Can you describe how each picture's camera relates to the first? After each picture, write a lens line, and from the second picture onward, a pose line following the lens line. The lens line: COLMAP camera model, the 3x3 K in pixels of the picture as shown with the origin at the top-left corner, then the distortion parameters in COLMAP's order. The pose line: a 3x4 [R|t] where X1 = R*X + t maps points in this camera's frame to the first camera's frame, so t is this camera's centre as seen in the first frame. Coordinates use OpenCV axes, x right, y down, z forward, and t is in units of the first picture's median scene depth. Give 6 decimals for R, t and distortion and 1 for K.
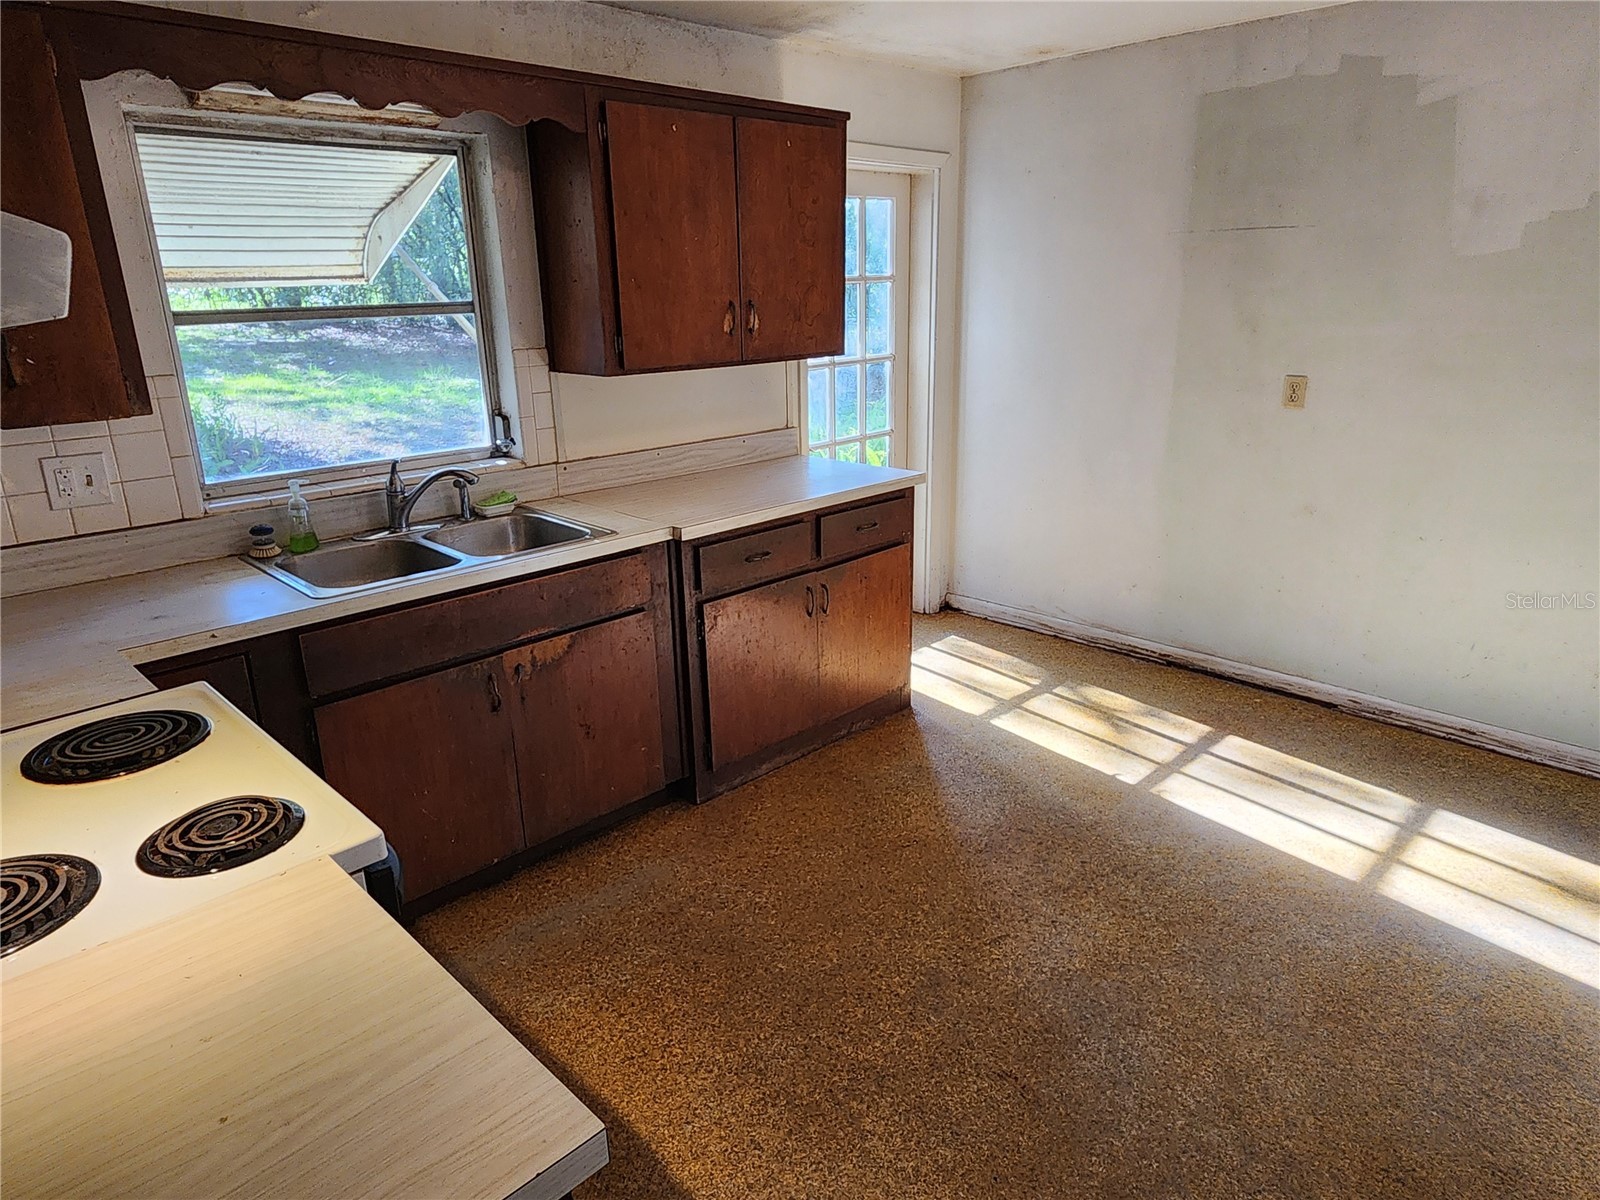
lens RADIAL K [[991.4, 0, 800.6], [0, 991.4, 596.5], [0, 0, 1]] dist [-0.004764, 0.000539]
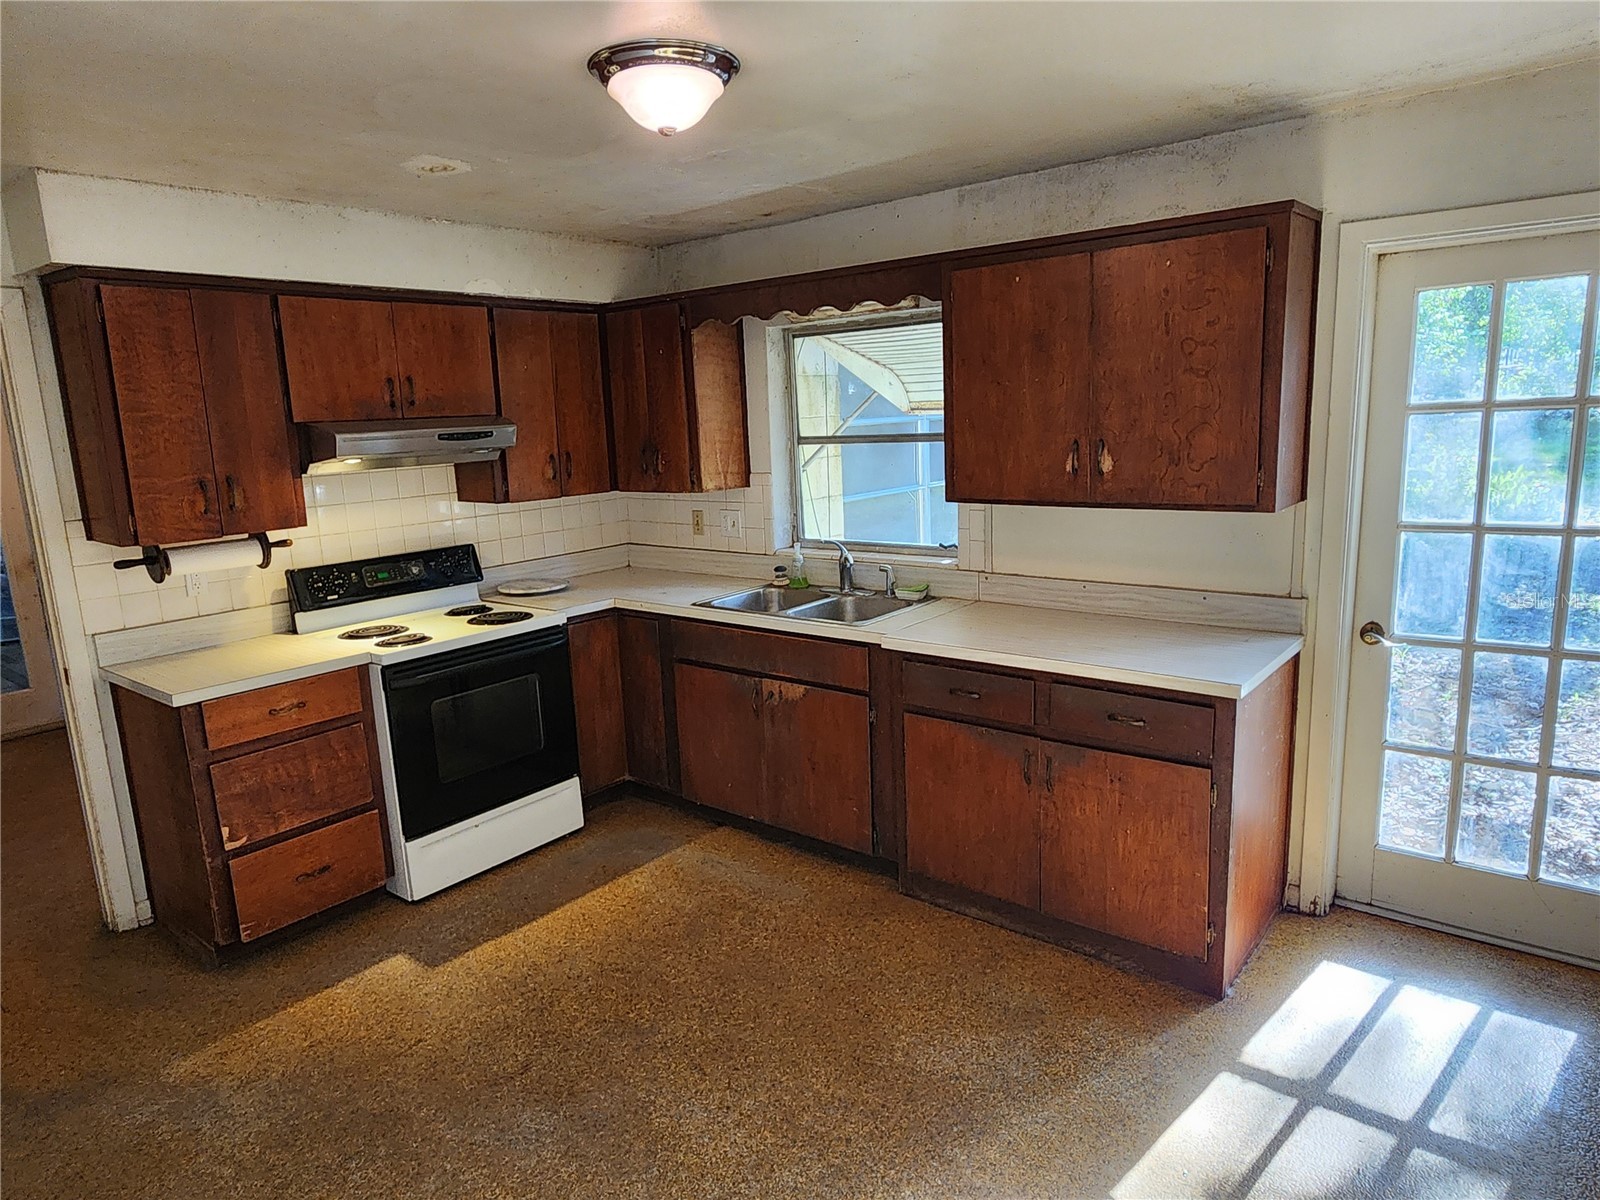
lens RADIAL K [[991.4, 0, 799.4], [0, 991.4, 602.8], [0, 0, 1]] dist [-0.004764, 0.000539]
pose [[0.108316, 0.203246, -0.973118, 0.857821], [-0.264321, 0.949530, 0.168898, -0.241072], [0.958333, 0.238921, 0.156571, 0.636436]]
